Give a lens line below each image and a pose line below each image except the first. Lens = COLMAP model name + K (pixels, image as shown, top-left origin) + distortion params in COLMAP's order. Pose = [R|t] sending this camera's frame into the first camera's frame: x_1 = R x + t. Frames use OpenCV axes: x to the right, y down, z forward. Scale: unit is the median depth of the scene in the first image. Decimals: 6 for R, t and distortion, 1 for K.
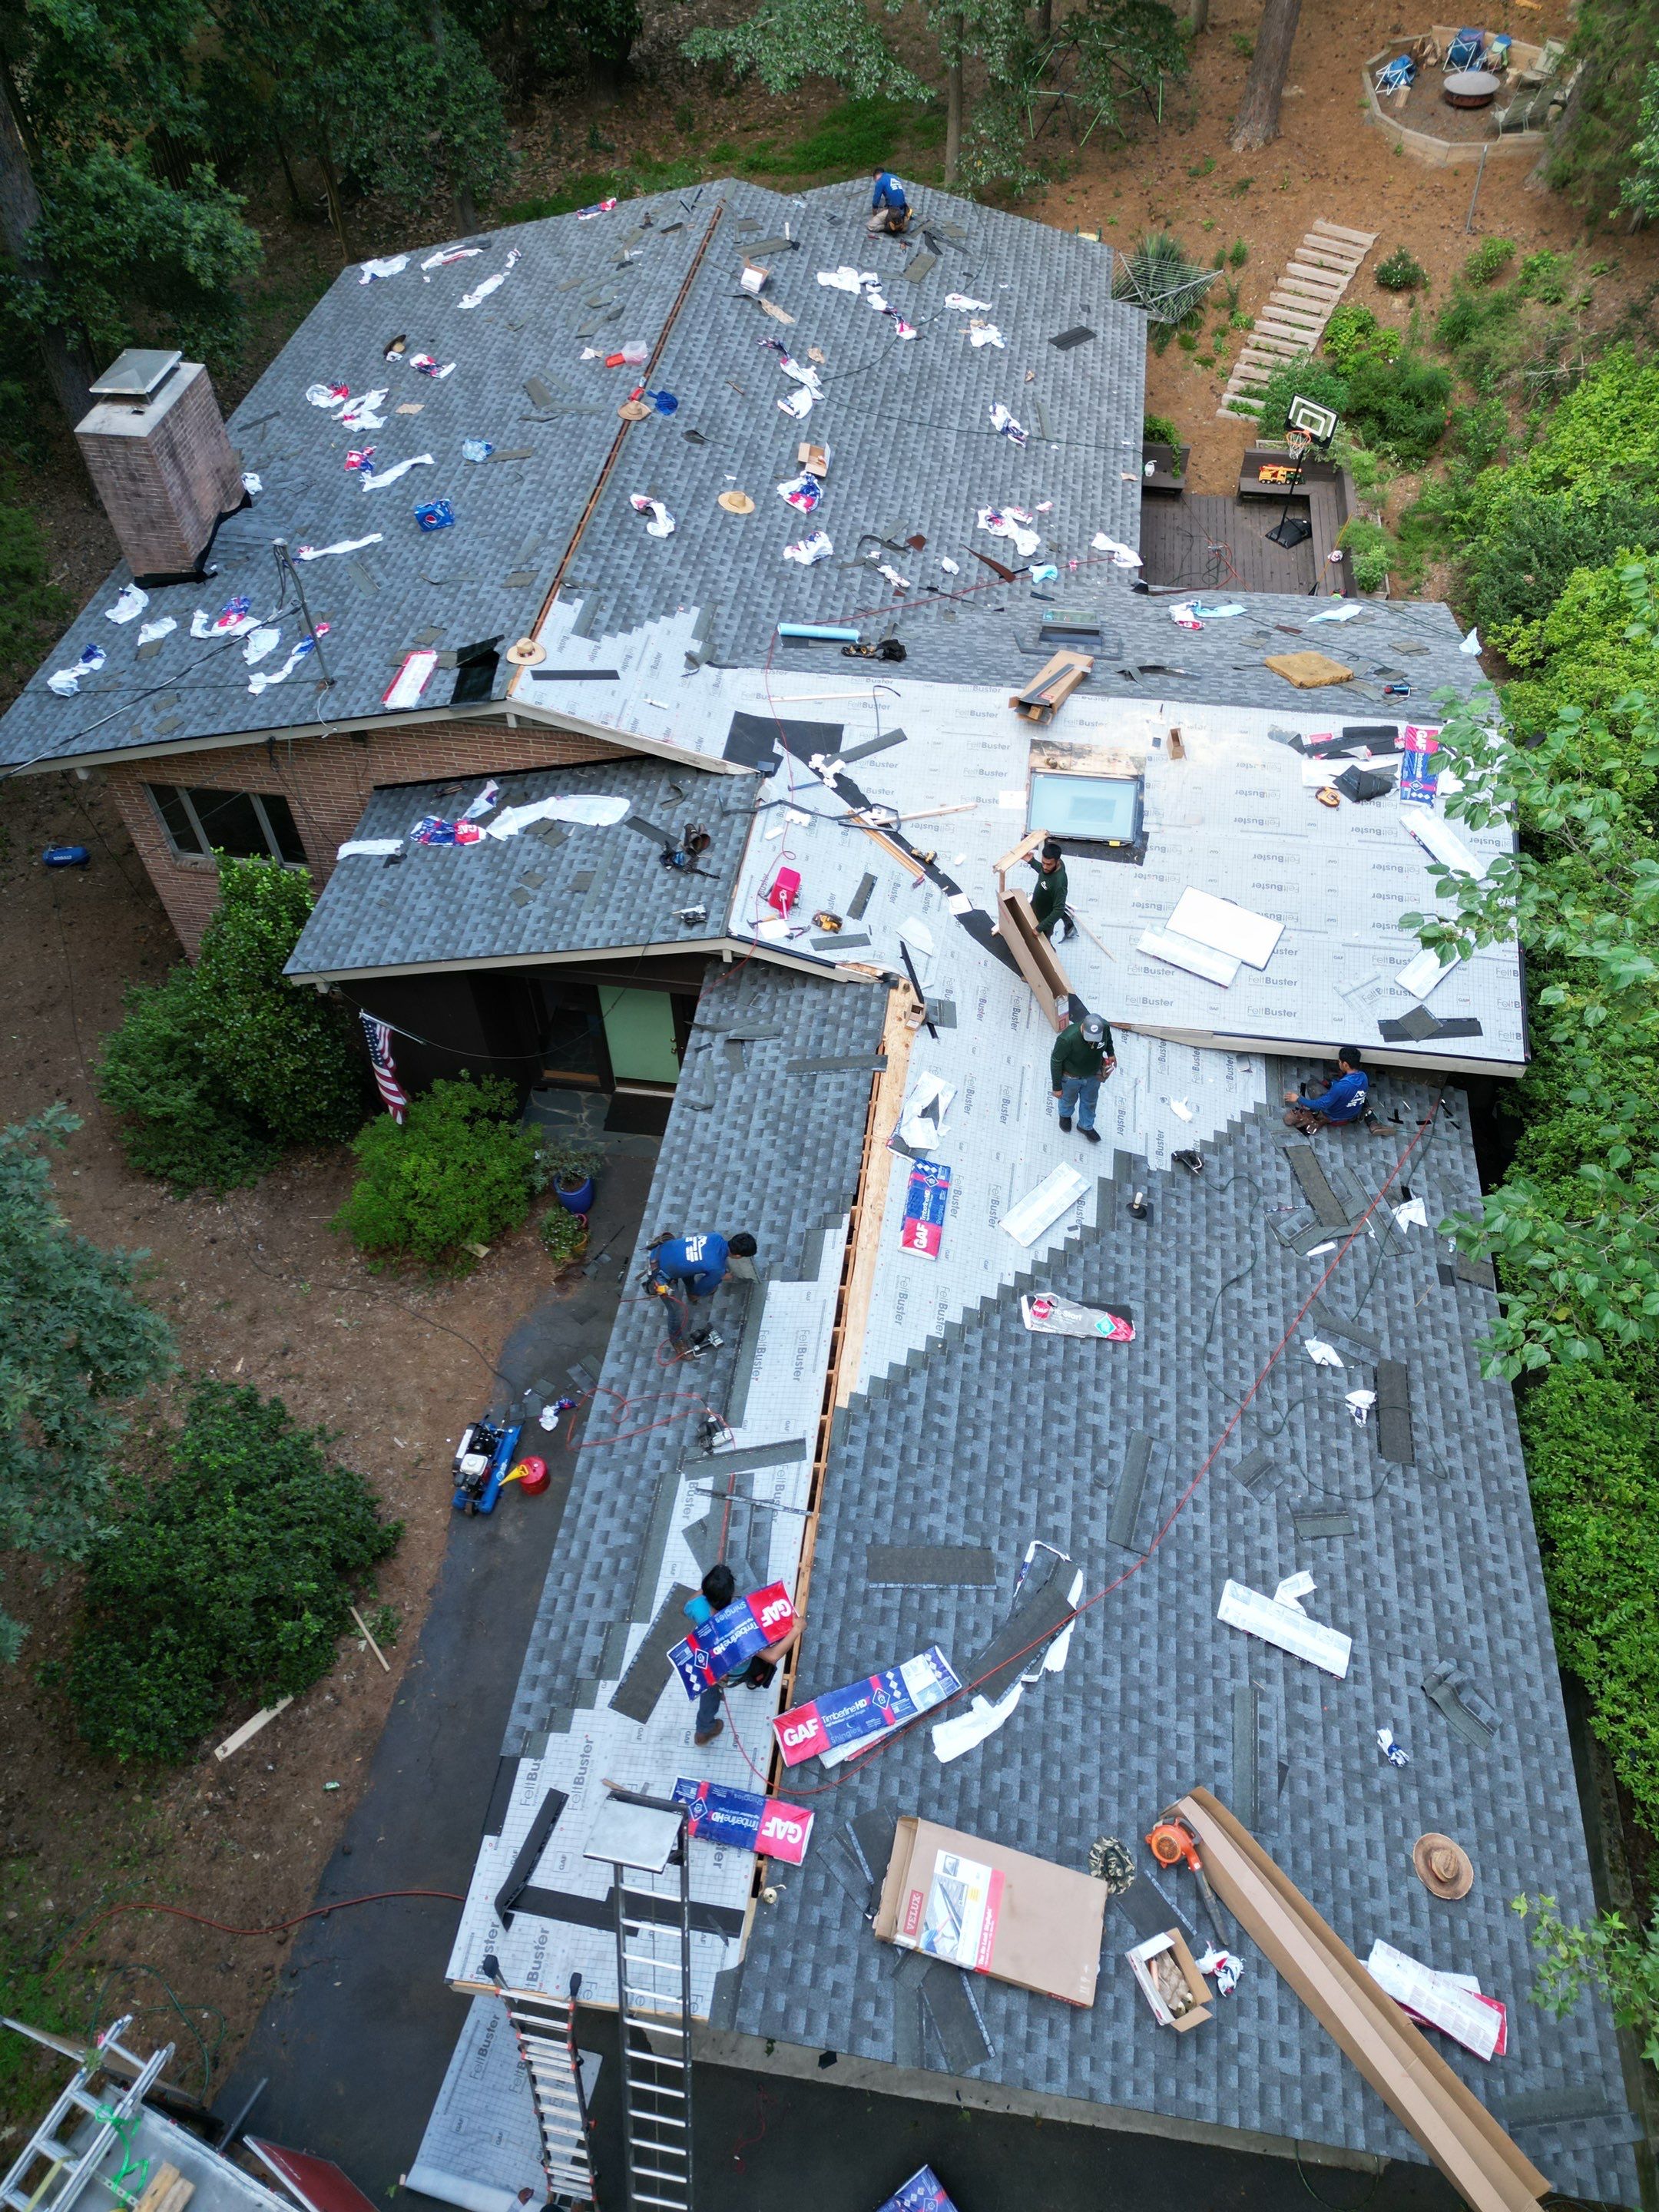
lens RADIAL K [[1519.8, 0, 829.5], [0, 1519.8, 1106.0], [0, 0, 1]] dist [0.050330, -0.048477]
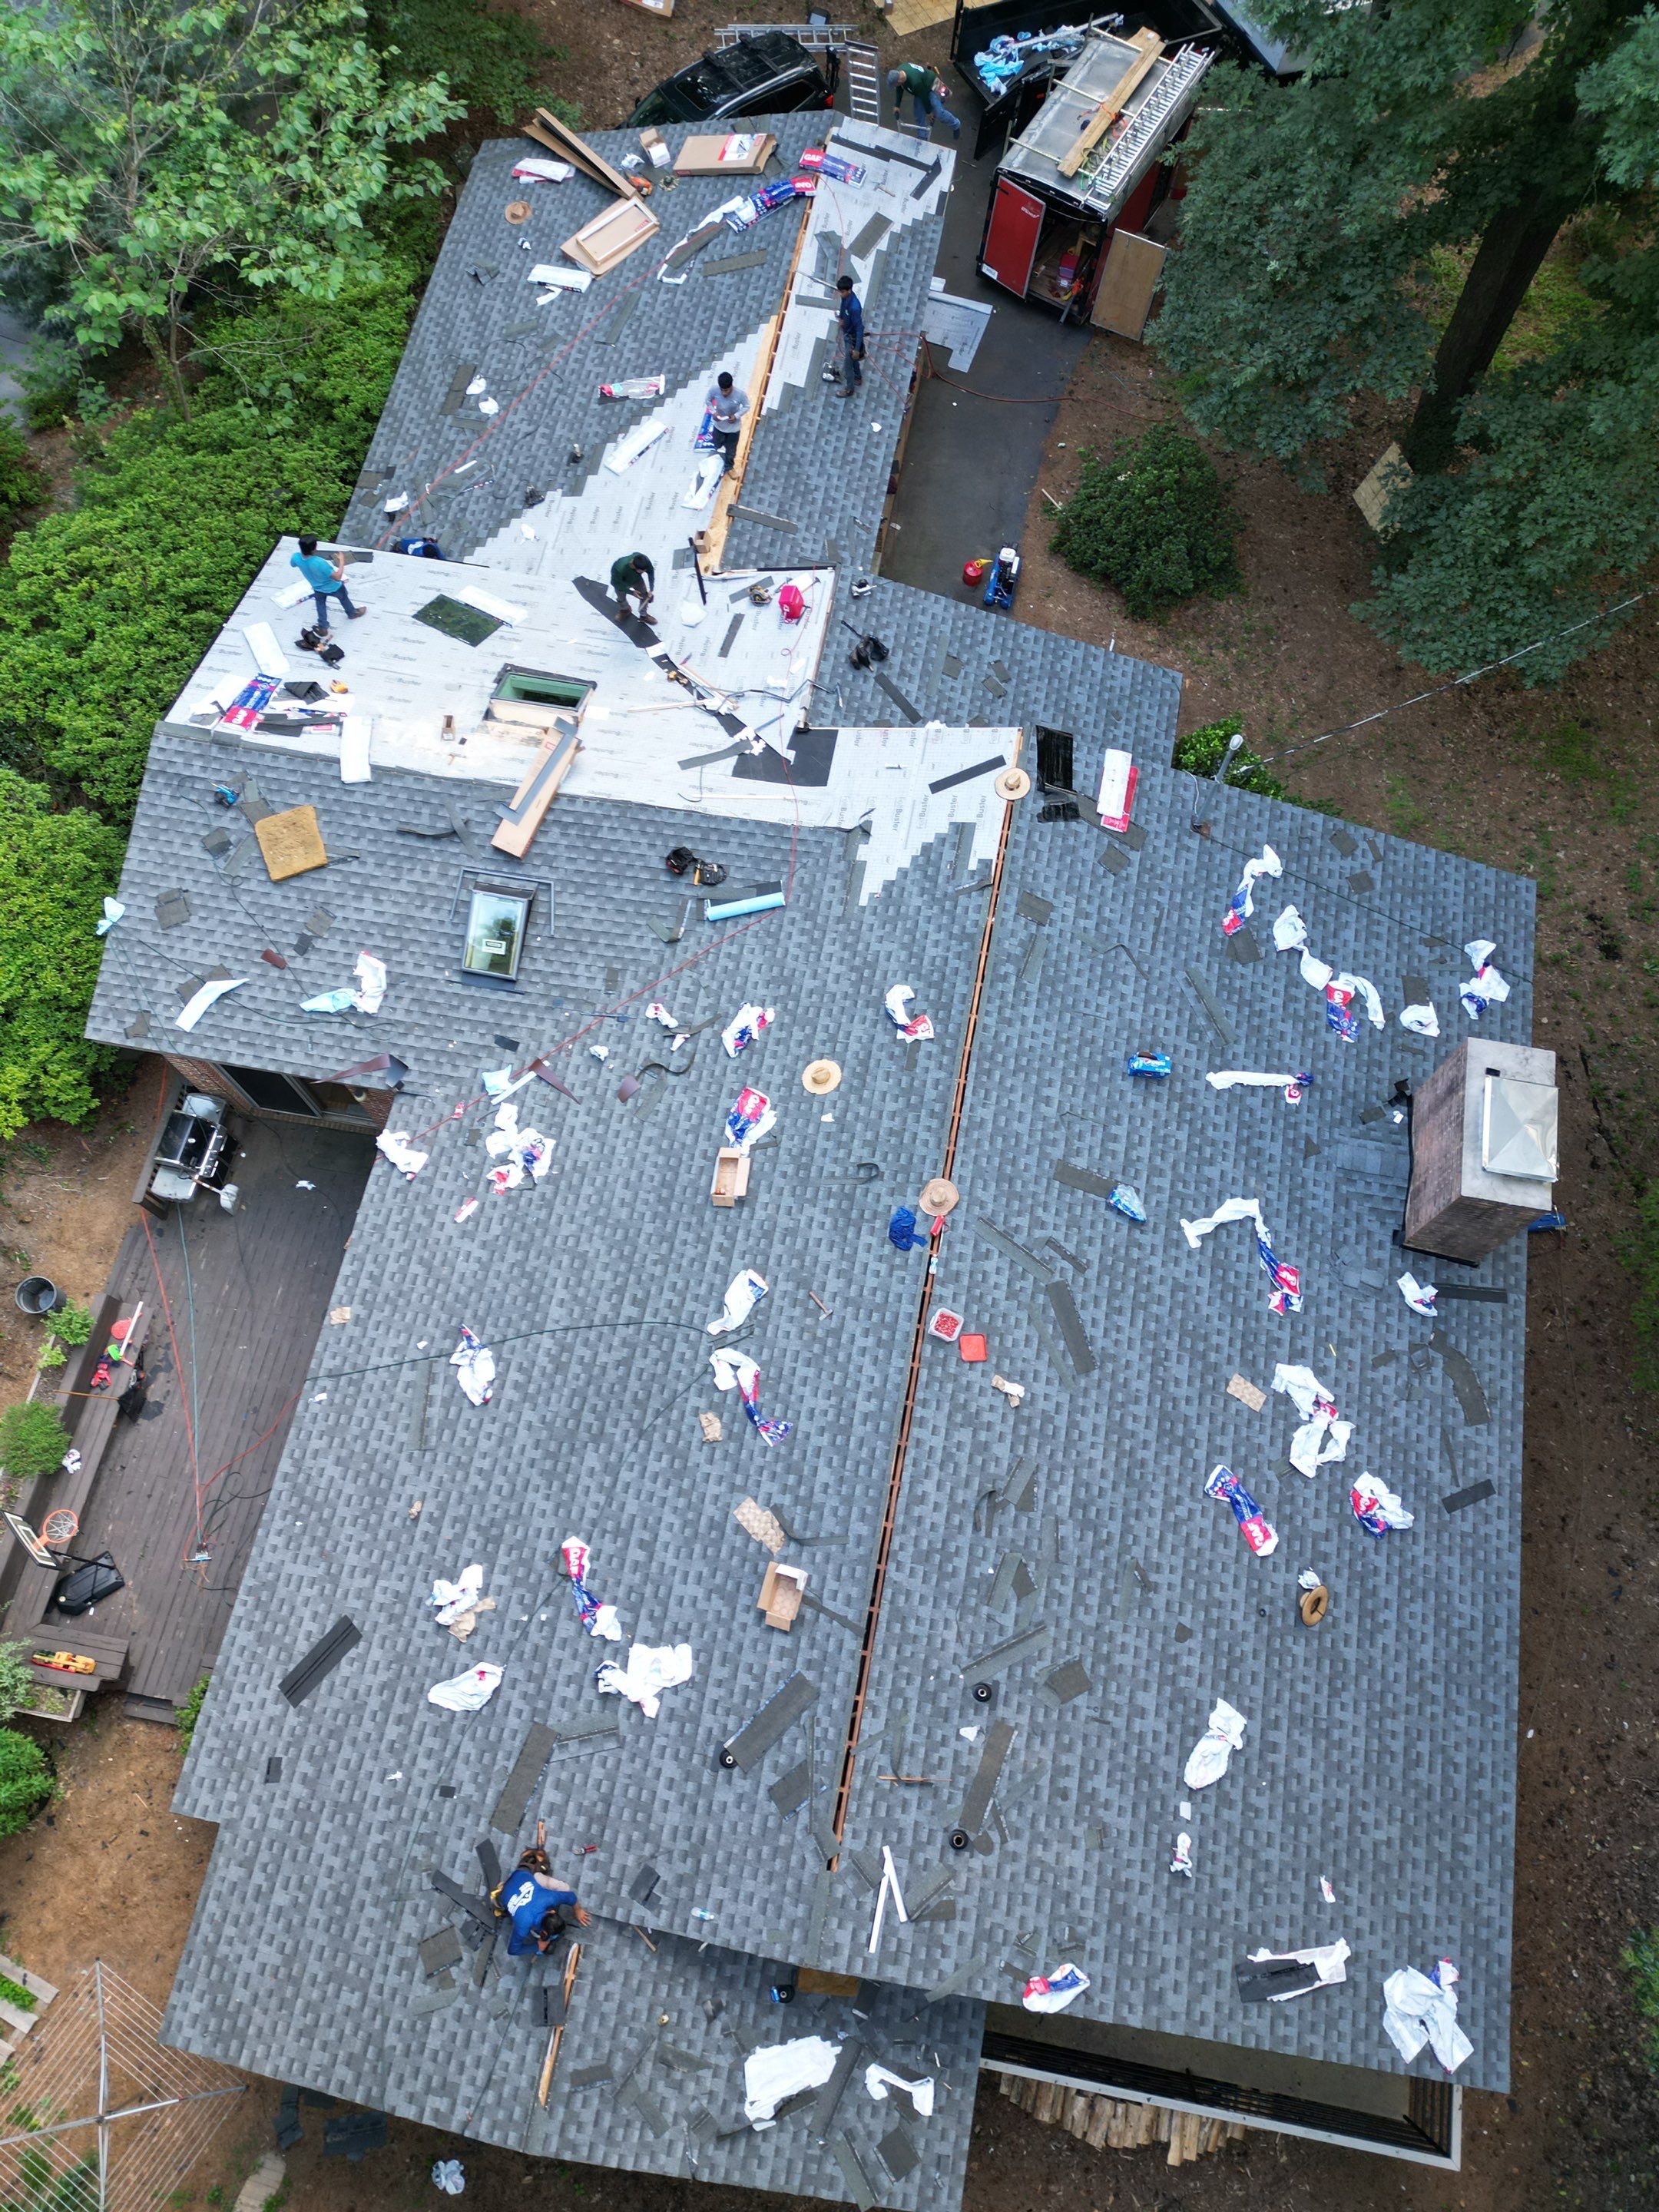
lens RADIAL K [[1519.8, 0, 829.5], [0, 1519.8, 1106.0], [0, 0, 1]] dist [0.050330, -0.048477]
pose [[-0.998937, -0.038286, 0.025668, -0.102460], [0.041624, -0.510010, 0.859161, -1.350243], [-0.019803, 0.859316, 0.511061, 0.634786]]
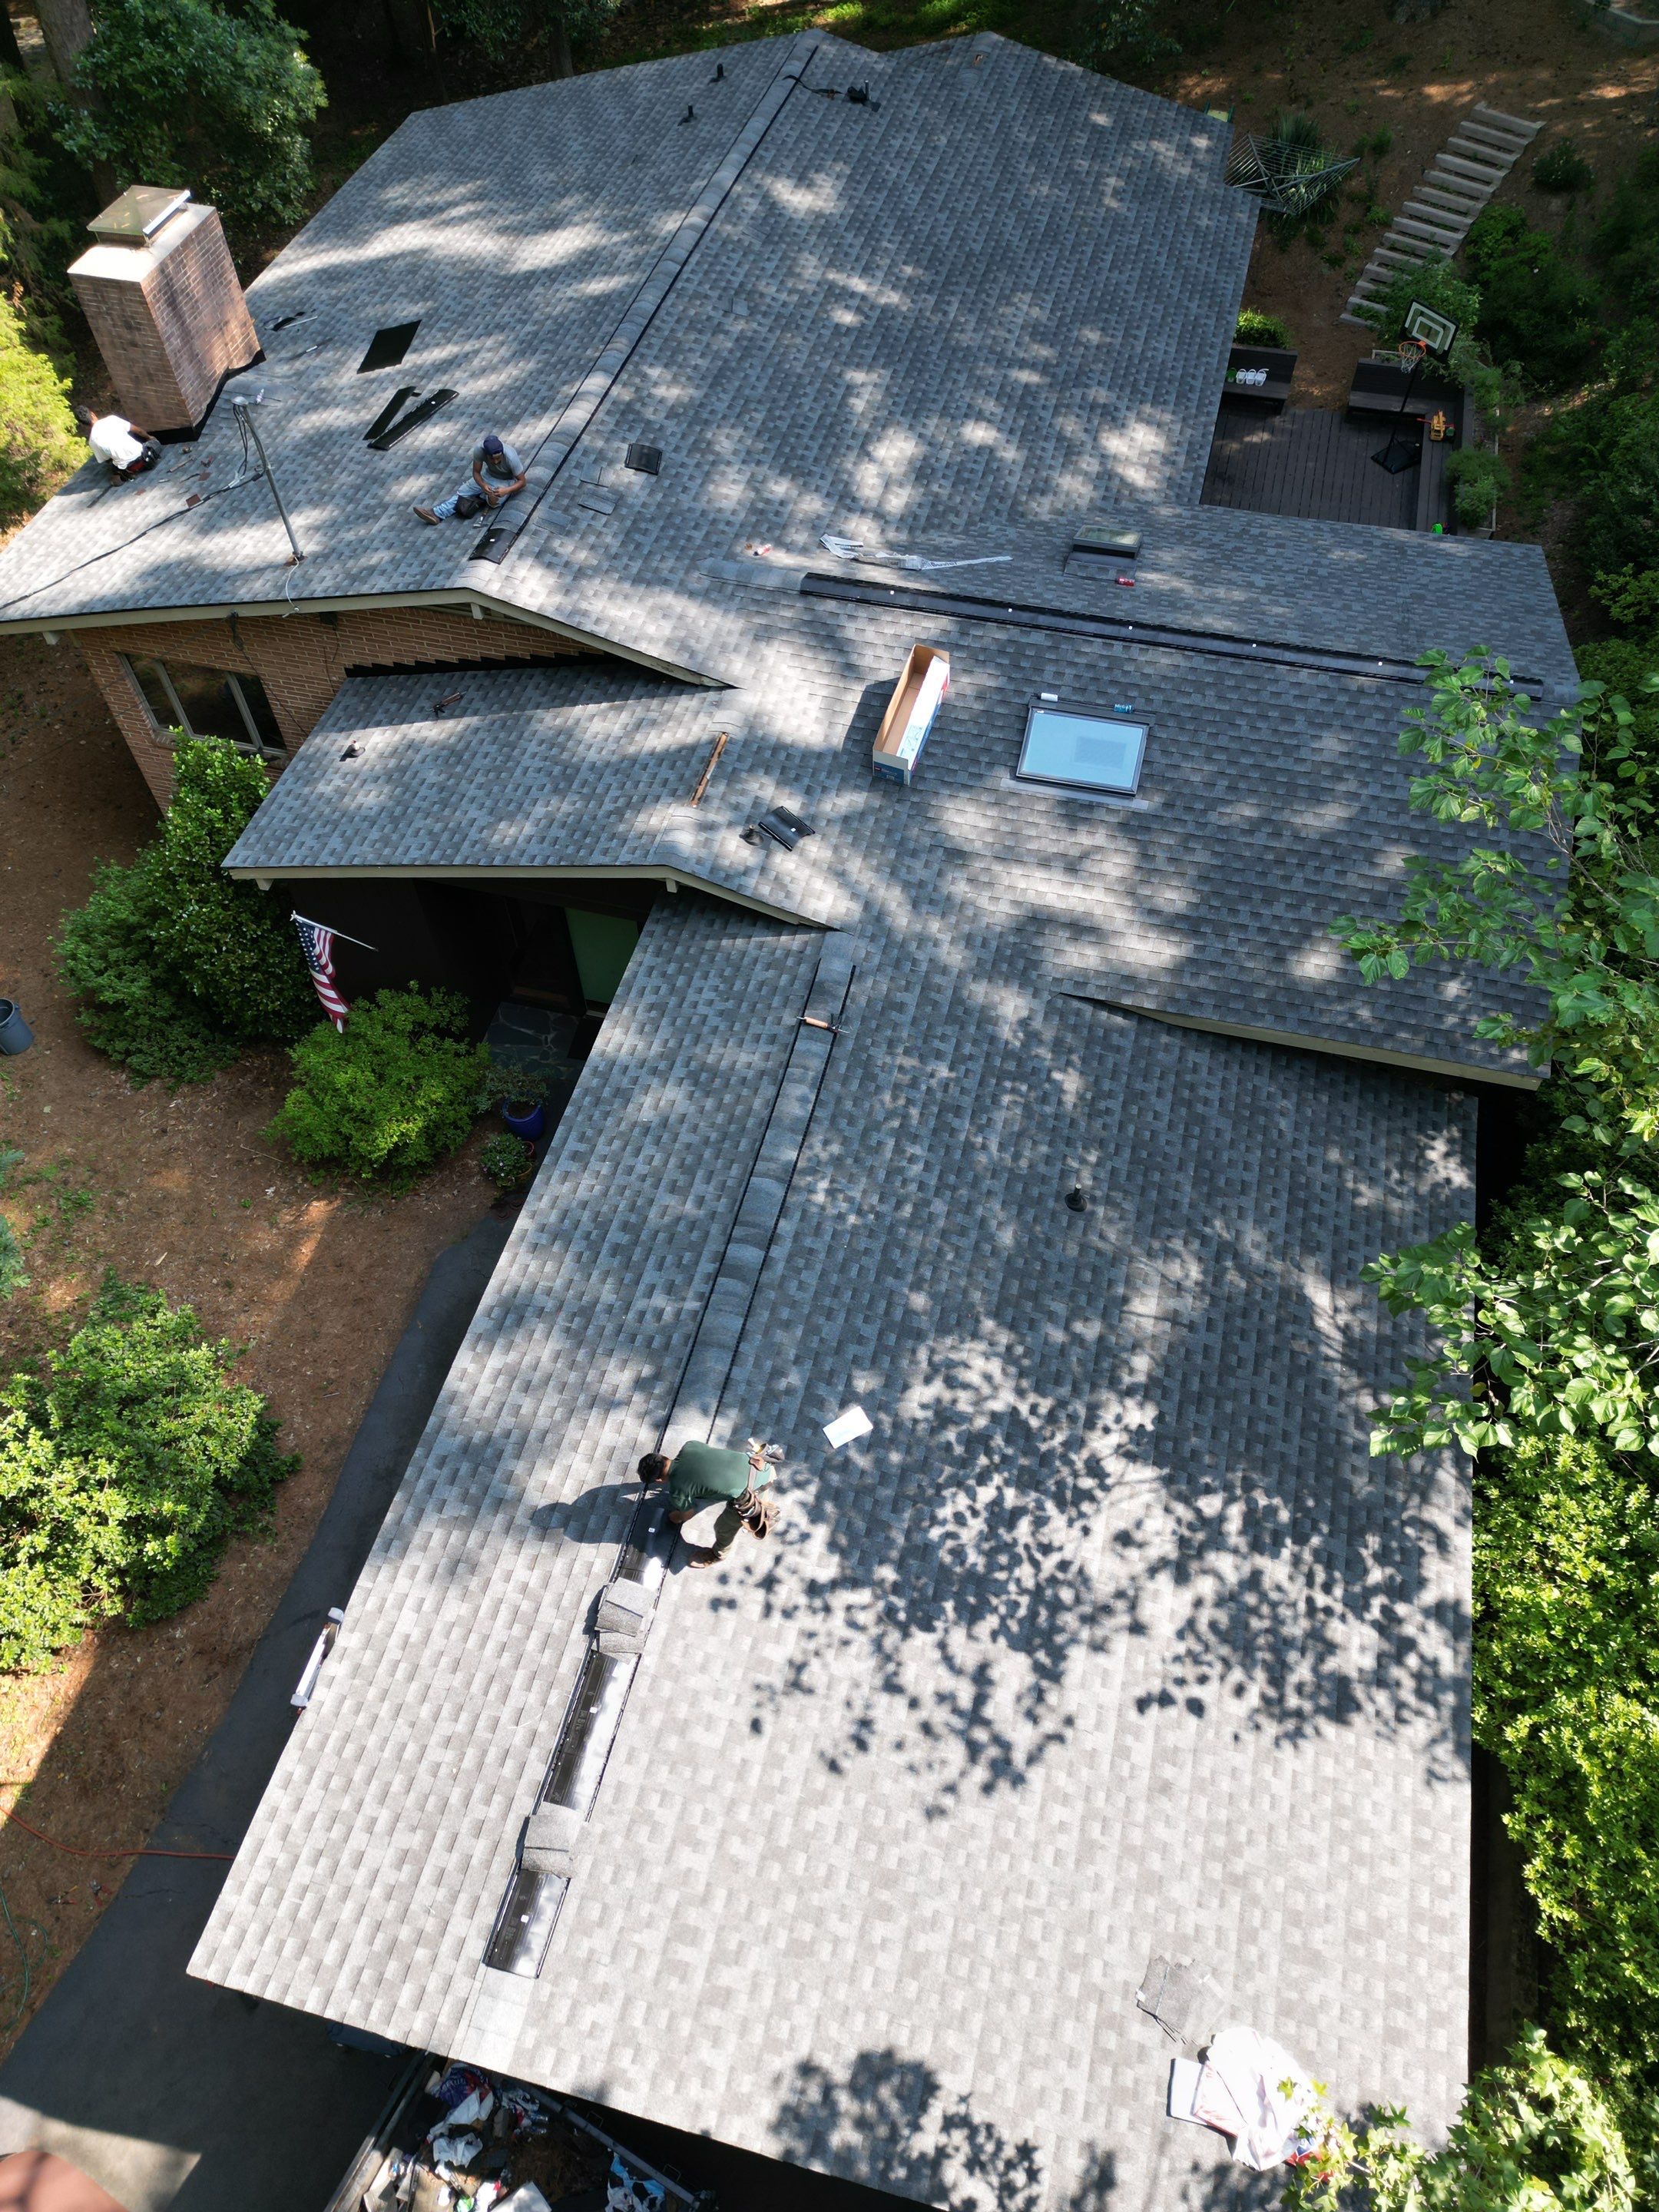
lens RADIAL K [[1519.8, 0, 829.5], [0, 1519.8, 1106.0], [0, 0, 1]] dist [0.050330, -0.048477]
pose [[0.993757, 0.087109, -0.069703, 0.095920], [-0.082967, 0.994729, 0.060262, -0.026729], [0.074585, -0.054103, 0.995746, 0.071383]]
